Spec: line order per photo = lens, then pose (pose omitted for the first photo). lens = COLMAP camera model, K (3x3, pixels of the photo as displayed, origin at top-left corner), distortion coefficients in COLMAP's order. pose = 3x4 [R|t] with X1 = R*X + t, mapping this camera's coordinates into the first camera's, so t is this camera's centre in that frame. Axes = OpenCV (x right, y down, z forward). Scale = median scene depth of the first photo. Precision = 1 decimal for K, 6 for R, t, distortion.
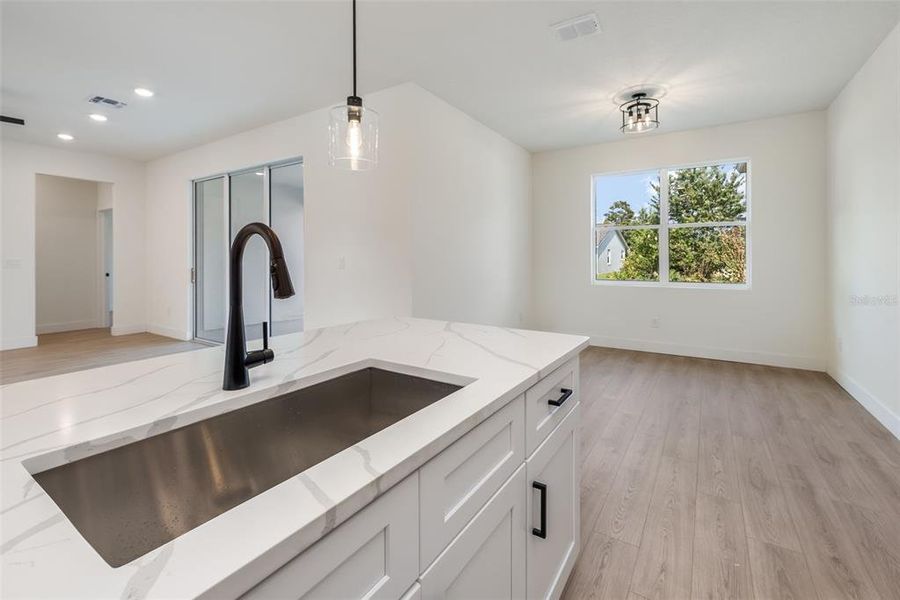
lens RADIAL K [[387.3, 0, 450.6], [0, 387.3, 258.2], [0, 0, 1]] dist [-0.000616, 0.000352]
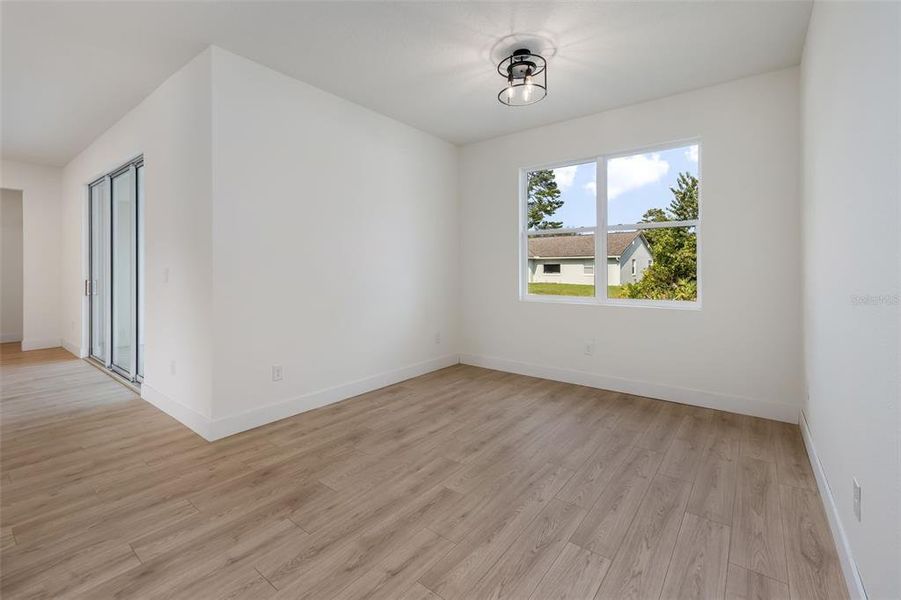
lens RADIAL K [[387.7, 0, 454.5], [0, 387.7, 271.8], [0, 0, 1]] dist [-0.000616, 0.000352]
pose [[0.997415, 0.002493, -0.071811, 0.403953], [-0.001808, 0.999952, 0.009592, -0.002873], [0.071832, -0.009438, 0.997372, 0.233277]]
